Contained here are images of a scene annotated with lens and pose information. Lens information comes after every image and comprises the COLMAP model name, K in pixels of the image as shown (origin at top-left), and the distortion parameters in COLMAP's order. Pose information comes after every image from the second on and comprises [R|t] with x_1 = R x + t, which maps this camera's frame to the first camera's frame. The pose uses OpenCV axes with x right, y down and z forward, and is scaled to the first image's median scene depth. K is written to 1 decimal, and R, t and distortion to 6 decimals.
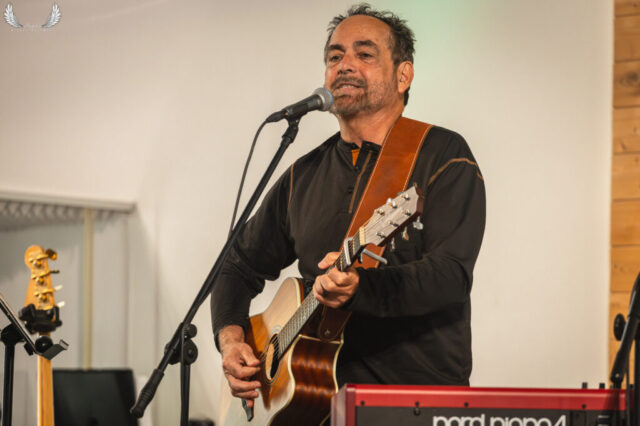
lens RADIAL K [[2299.3, 0, 322.1], [0, 2299.3, 216.2], [0, 0, 1]] dist [-0.160475, 0.000000]
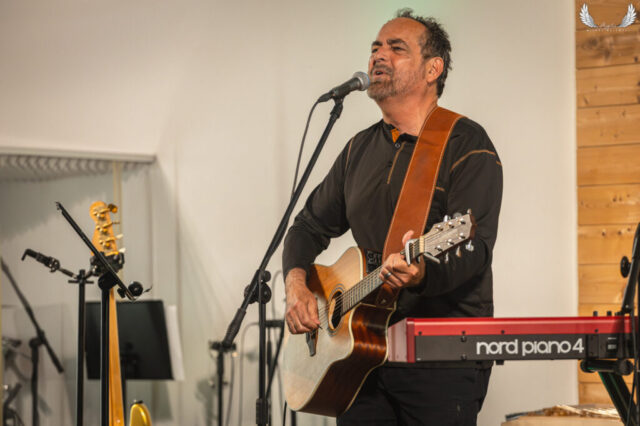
lens RADIAL K [[2299.3, 0, 318.2], [0, 2299.3, 211.6], [0, 0, 1]] dist [-0.160475, 0.000000]
pose [[0.997882, -0.026918, 0.059219, -0.095664], [0.024357, 0.998754, 0.043563, -0.035357], [-0.060318, -0.042028, 0.997294, -0.211542]]
